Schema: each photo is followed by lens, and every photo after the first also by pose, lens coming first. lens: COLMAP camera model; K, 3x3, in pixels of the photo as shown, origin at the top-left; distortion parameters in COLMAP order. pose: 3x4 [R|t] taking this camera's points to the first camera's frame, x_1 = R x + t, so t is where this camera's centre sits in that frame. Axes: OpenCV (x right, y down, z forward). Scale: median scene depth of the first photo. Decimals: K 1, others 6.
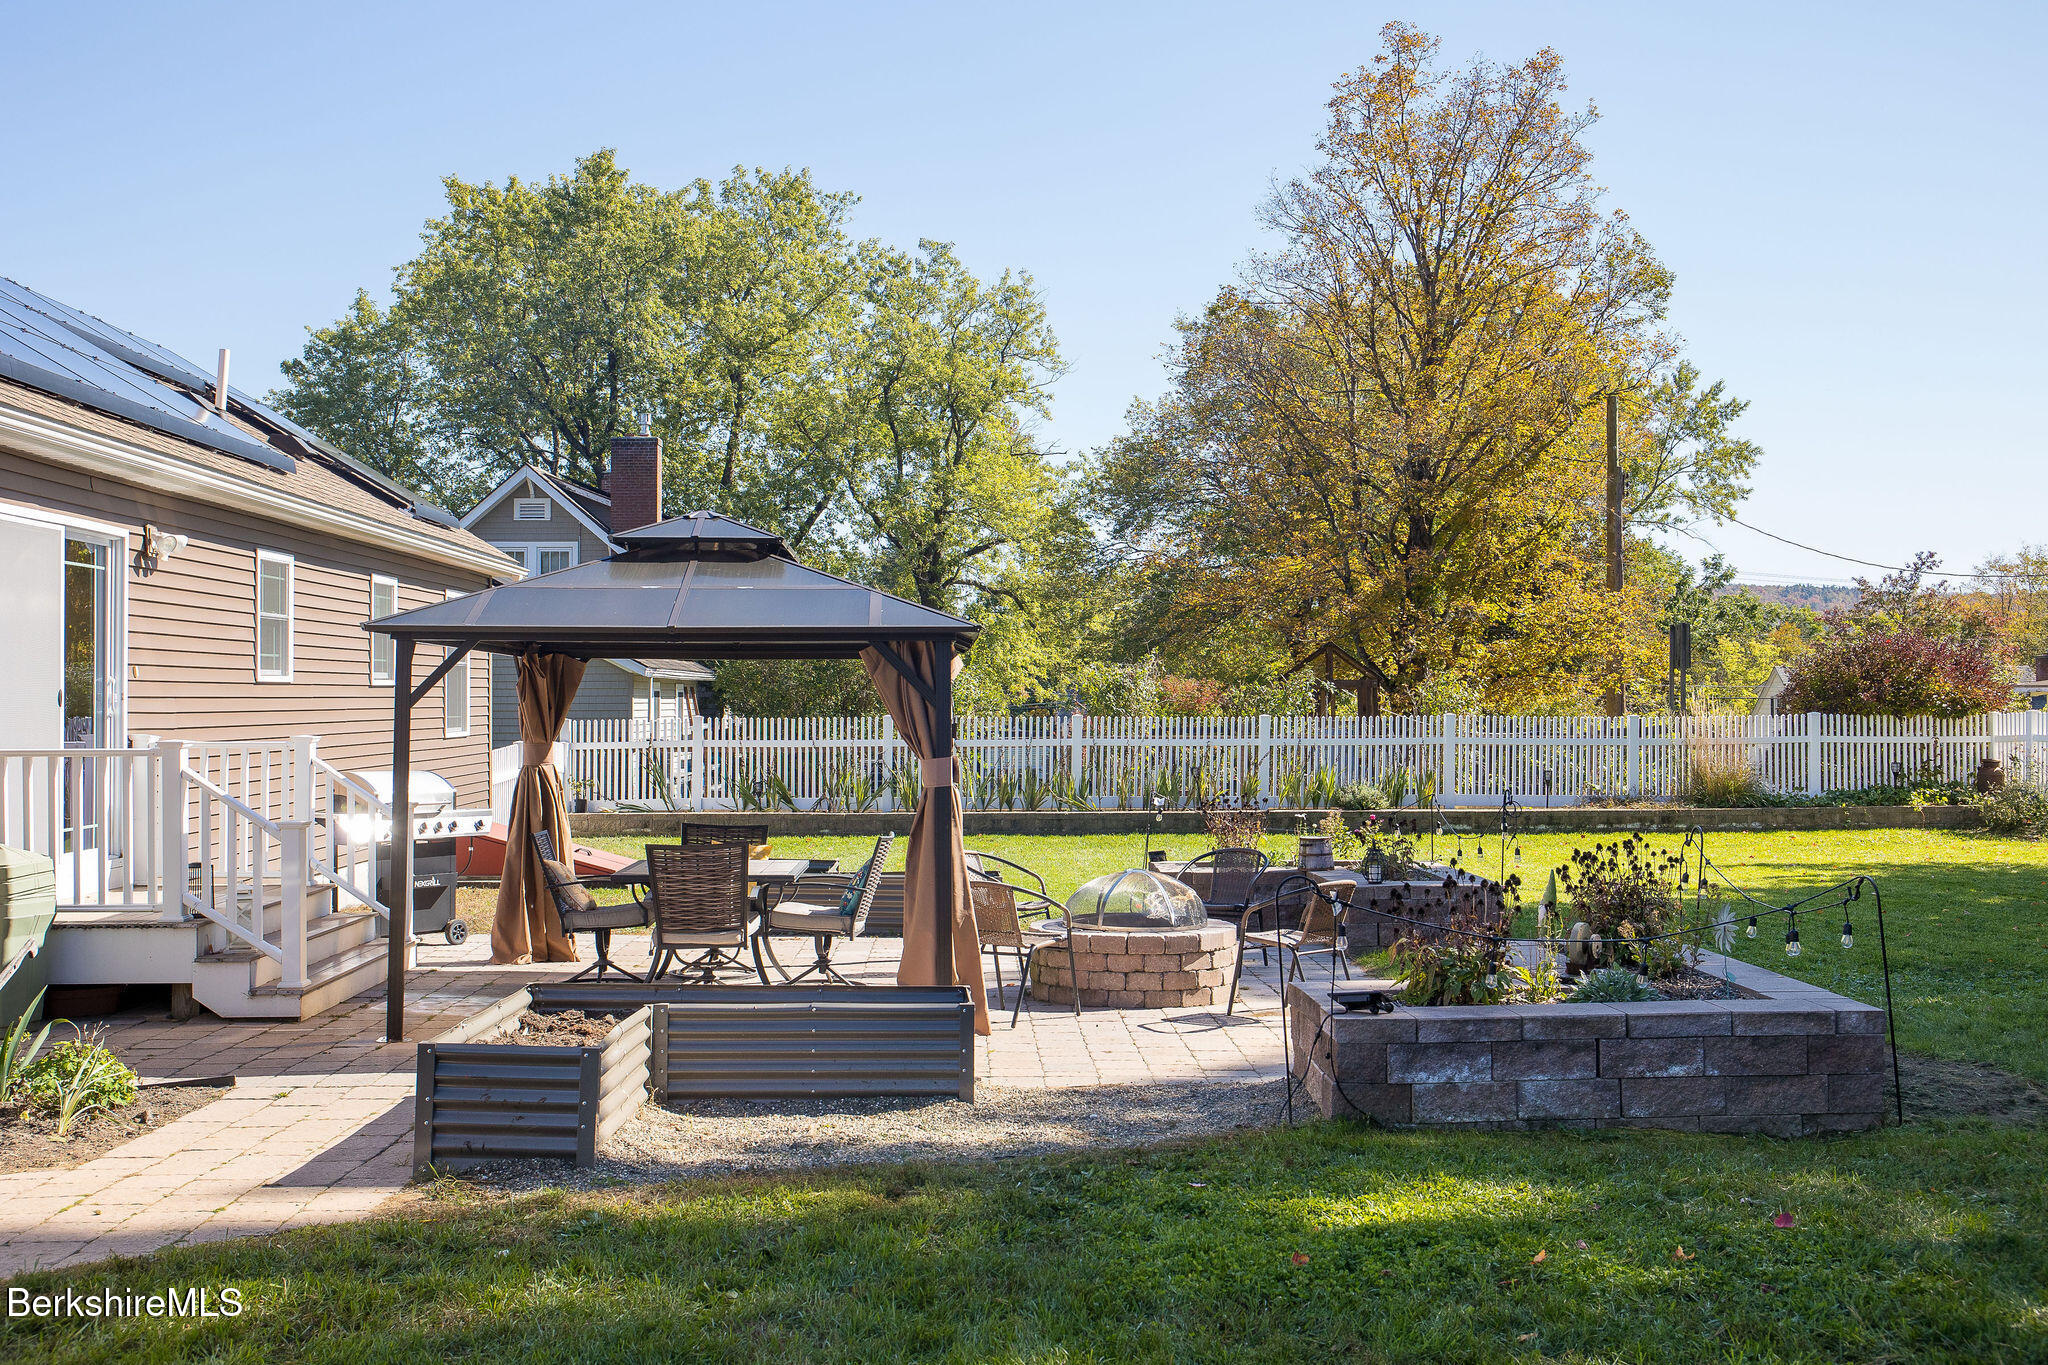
lens RADIAL K [[2070.4, 0, 1031.3], [0, 2070.4, 682.3], [0, 0, 1]] dist [-0.006293, 0.000000]
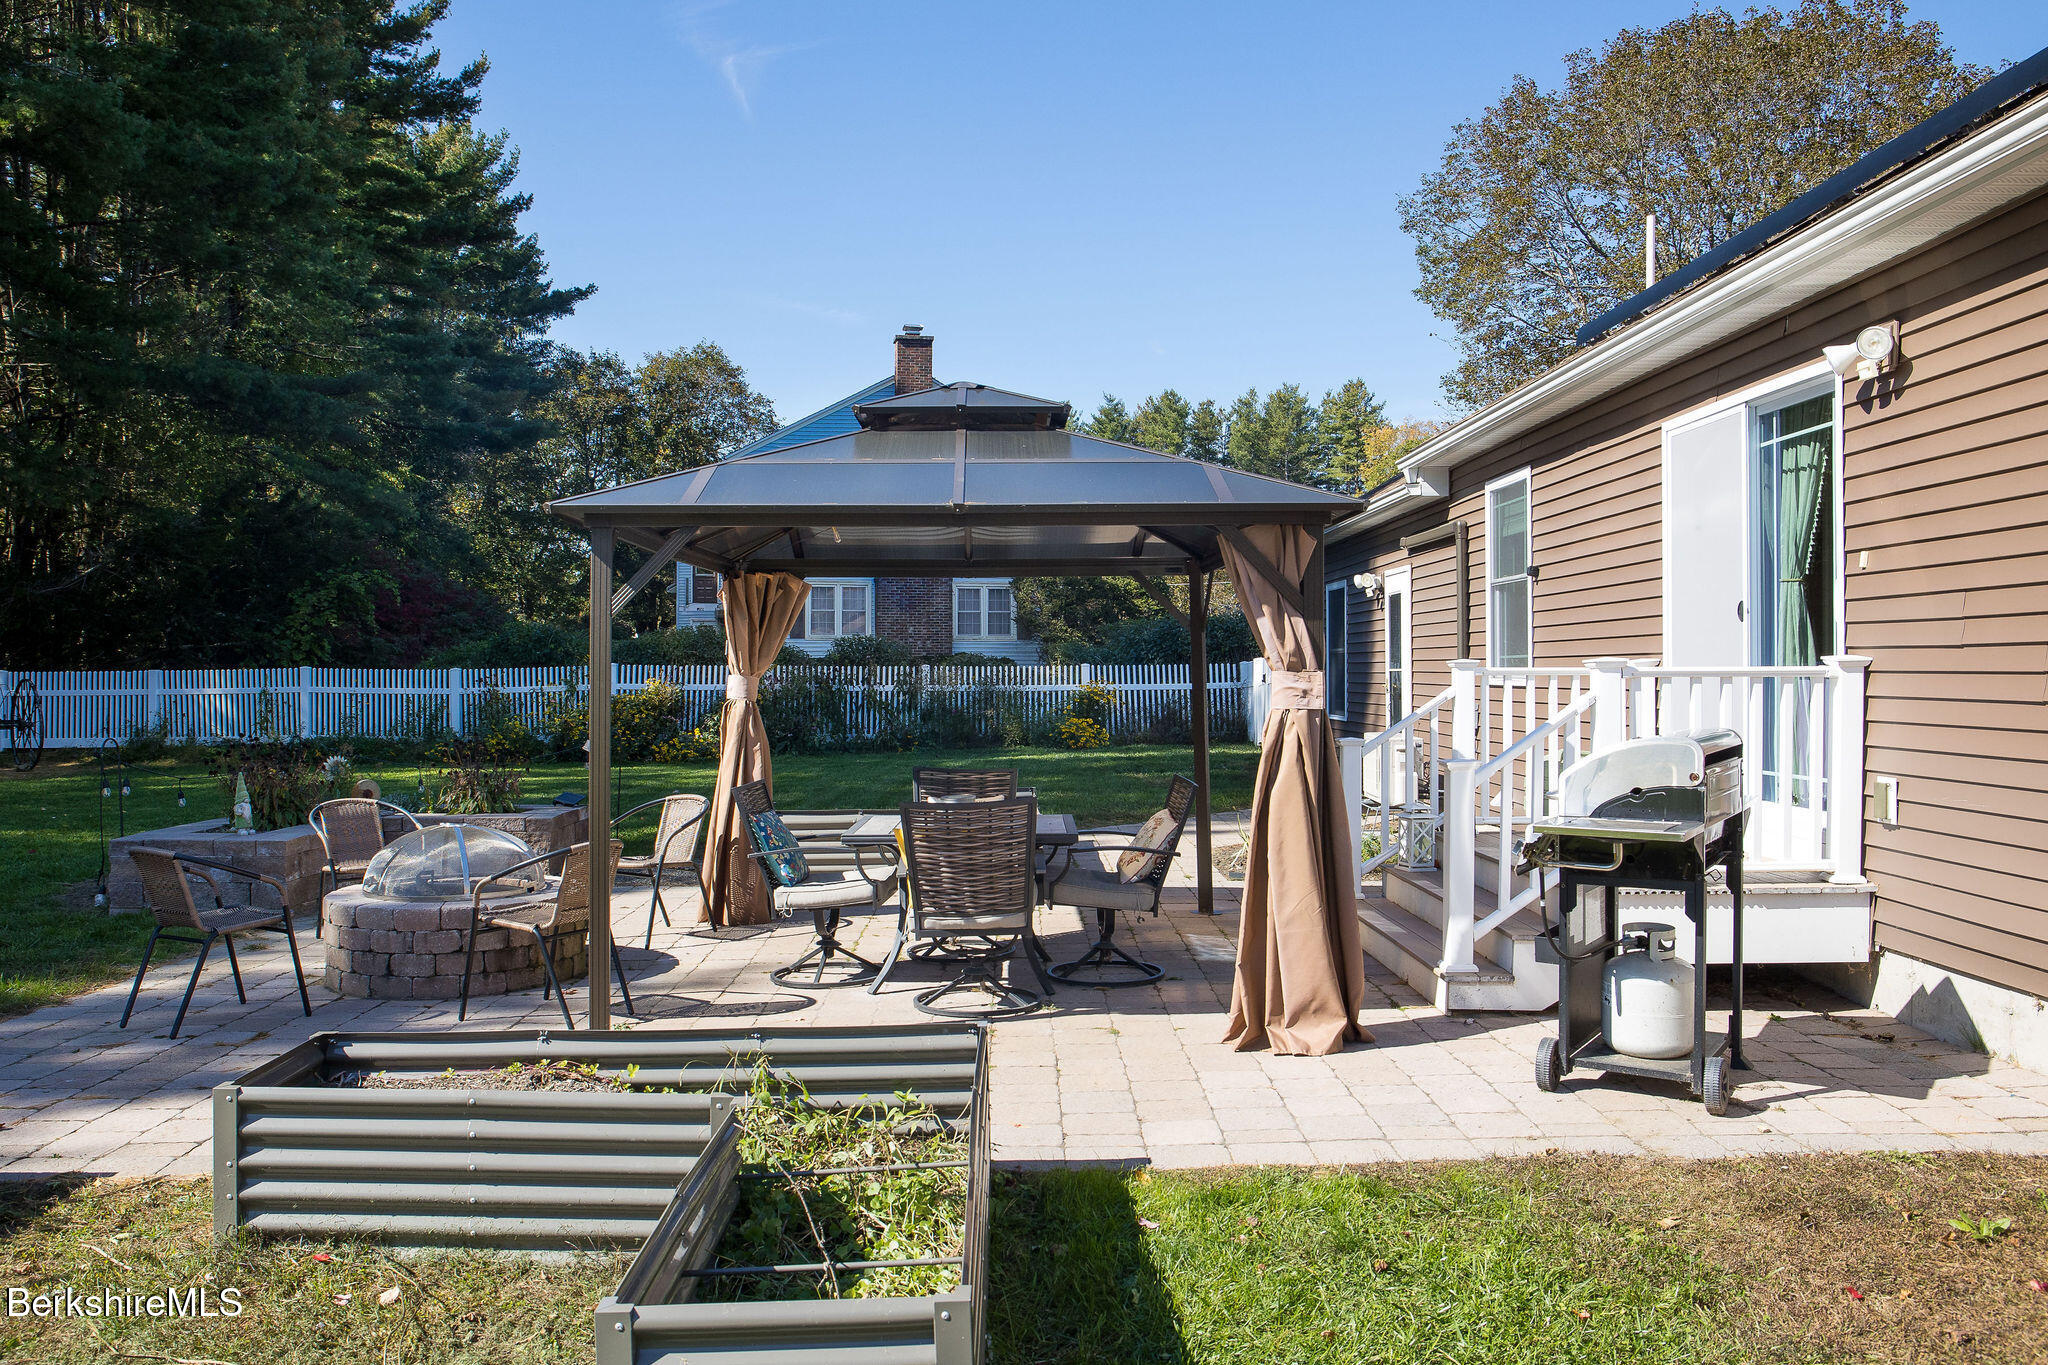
lens RADIAL K [[1571.8, 0, 1020.9], [0, 1571.8, 674.9], [0, 0, 1]] dist [-0.046489, 0.004281]
pose [[-0.999960, 0.008286, 0.003270, -0.189397], [0.008256, 0.999923, -0.009222, 0.038363], [-0.003346, -0.009195, -0.999952, 1.685028]]
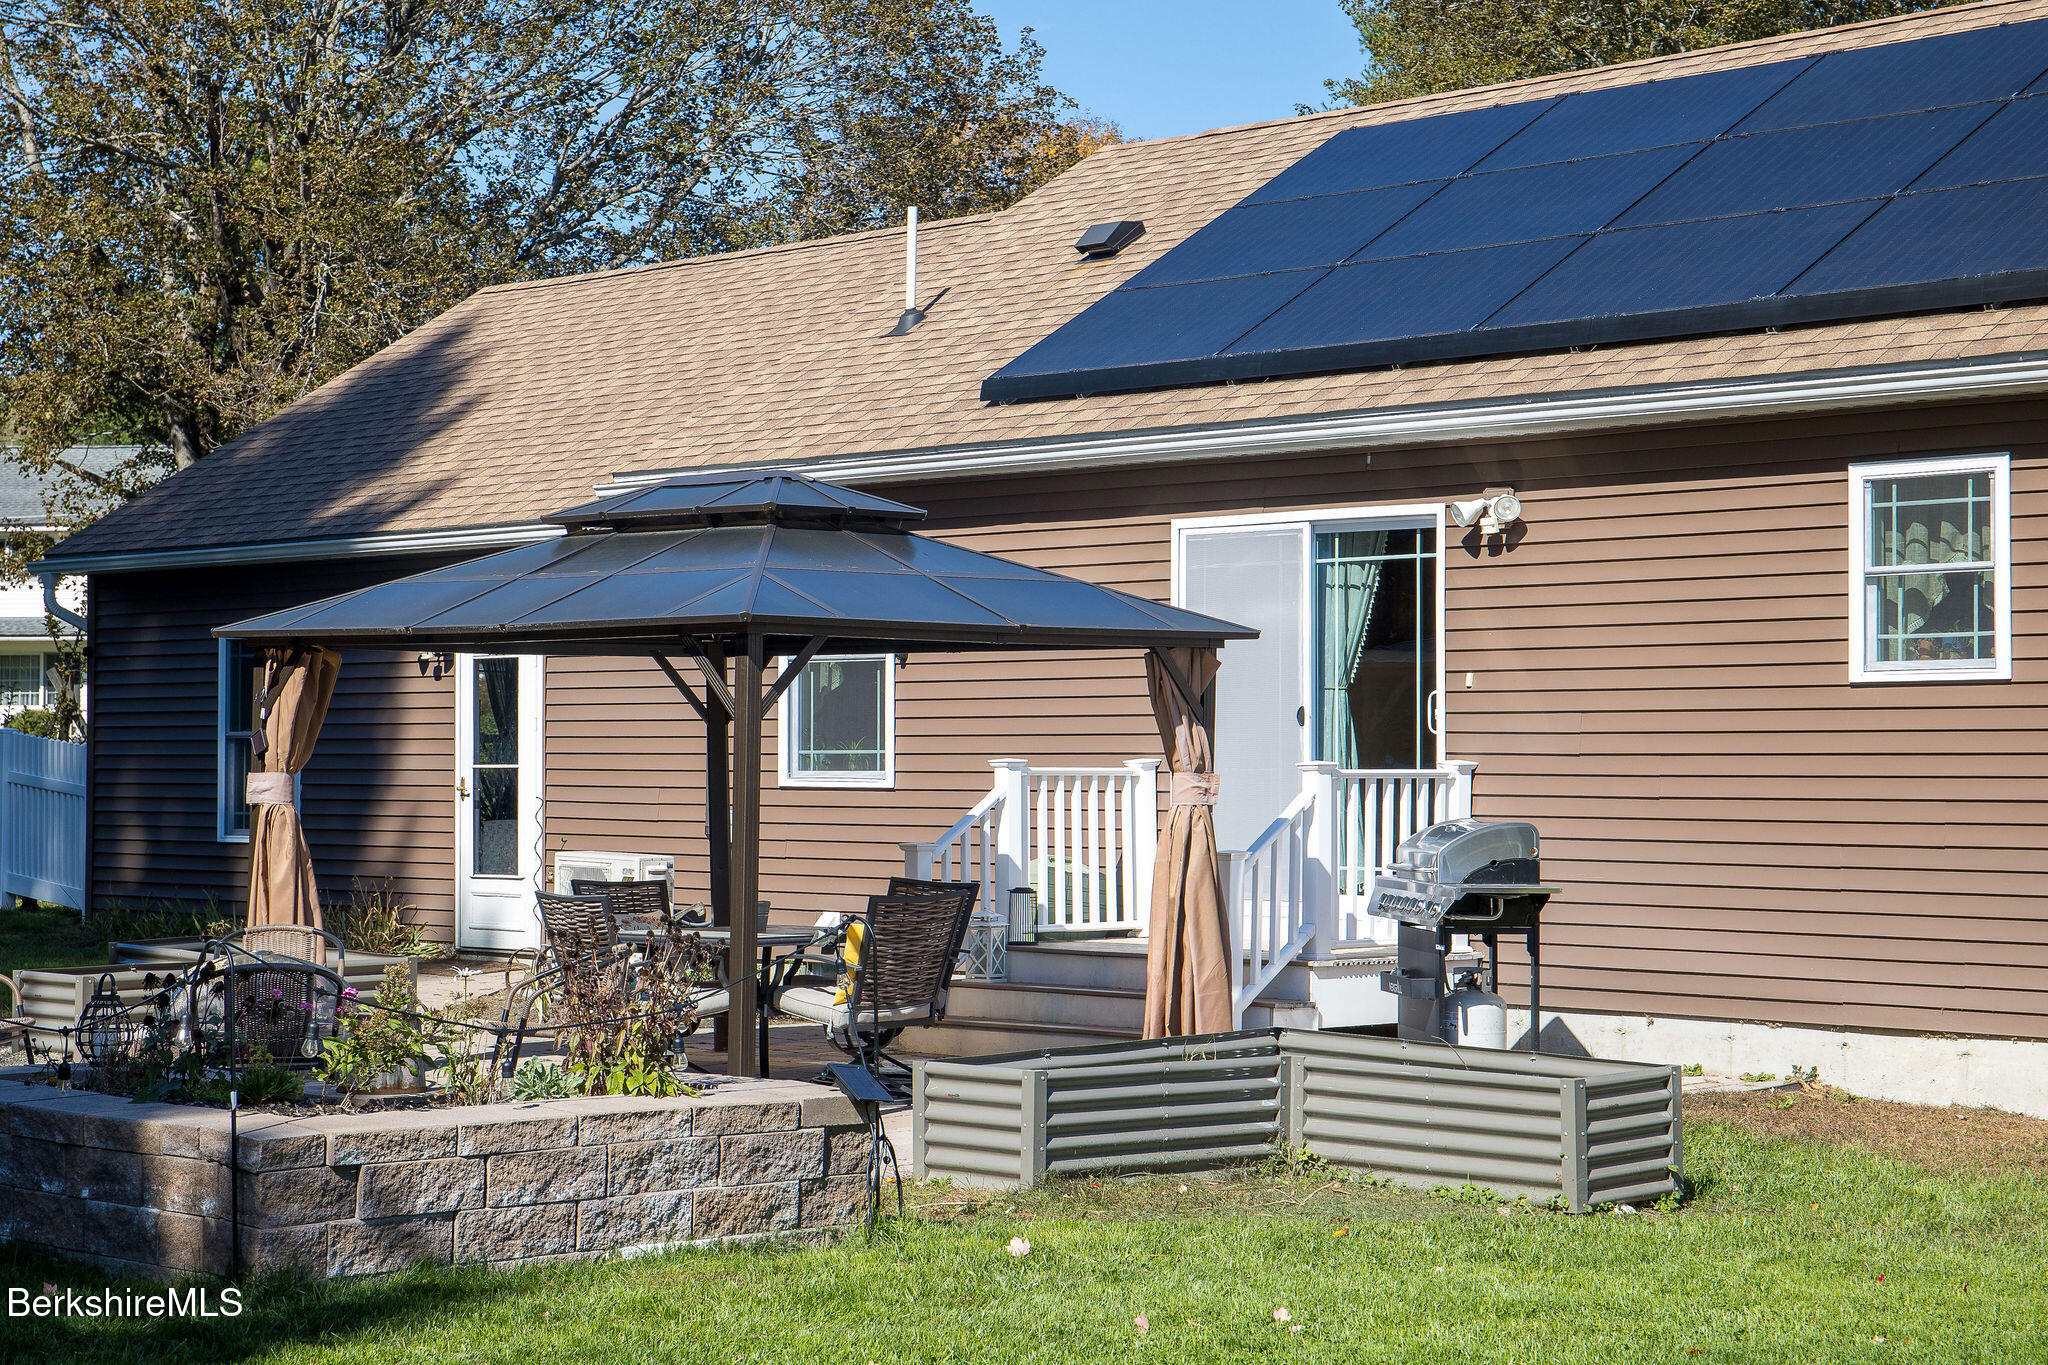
lens RADIAL K [[3774.8, 0, 1035.1], [0, 3774.8, 687.4], [0, 0, 1]] dist [0.147221, 0.000000]
pose [[-0.723985, -0.011157, -0.689726, 0.759073], [0.007292, 0.999690, -0.023826, 0.034773], [0.689777, -0.022279, -0.723679, 2.170322]]
